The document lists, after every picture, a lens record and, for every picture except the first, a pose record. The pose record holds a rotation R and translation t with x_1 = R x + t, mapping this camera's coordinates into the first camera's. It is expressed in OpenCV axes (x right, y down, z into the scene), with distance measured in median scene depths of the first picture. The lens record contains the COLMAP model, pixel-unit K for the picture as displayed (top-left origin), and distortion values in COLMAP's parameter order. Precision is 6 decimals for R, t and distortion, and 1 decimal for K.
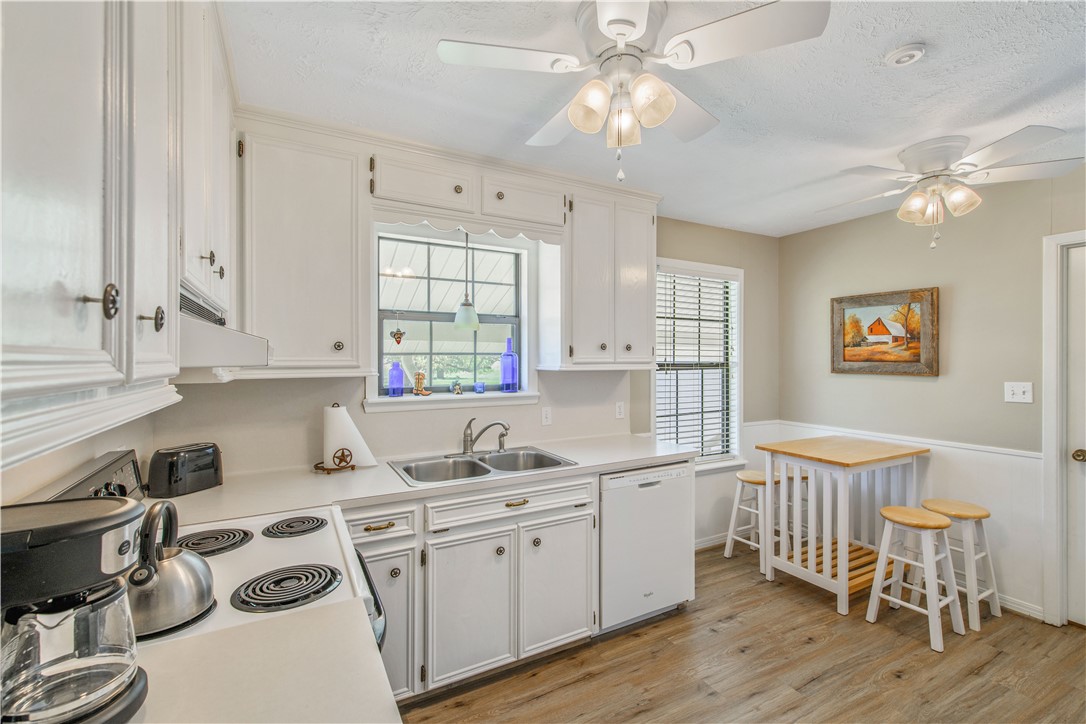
lens RADIAL K [[473.6, 0, 546.0], [0, 473.6, 356.0], [0, 0, 1]] dist [0.001849, 0.000116]
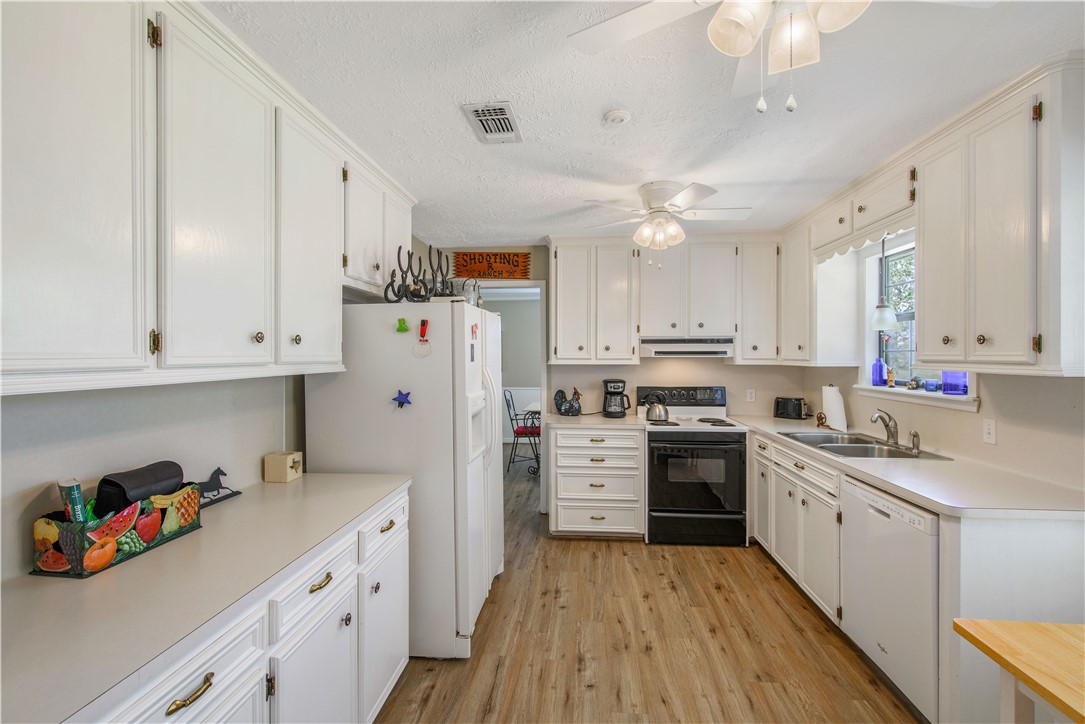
lens RADIAL K [[473.2, 0, 545.5], [0, 473.2, 356.0], [0, 0, 1]] dist [0.001849, 0.000116]
pose [[-0.552666, 0.004103, -0.833393, 1.216588], [0.004244, 0.999989, 0.002109, 0.001572], [0.833392, -0.002371, -0.552677, 0.979841]]
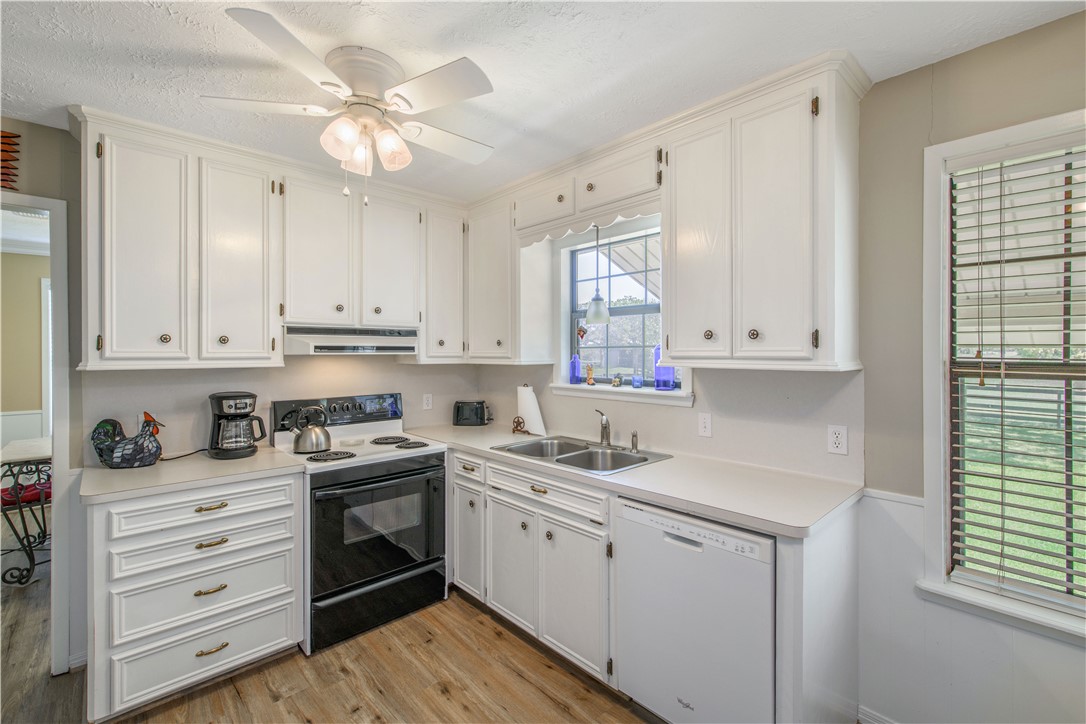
lens RADIAL K [[474.9, 0, 546.0], [0, 474.9, 352.7], [0, 0, 1]] dist [0.003087, 0.000274]
pose [[0.246332, 0.001978, -0.969184, 0.825608], [0.004231, 0.999986, 0.003116, 0.004445], [0.969176, -0.004868, 0.246320, 0.653336]]
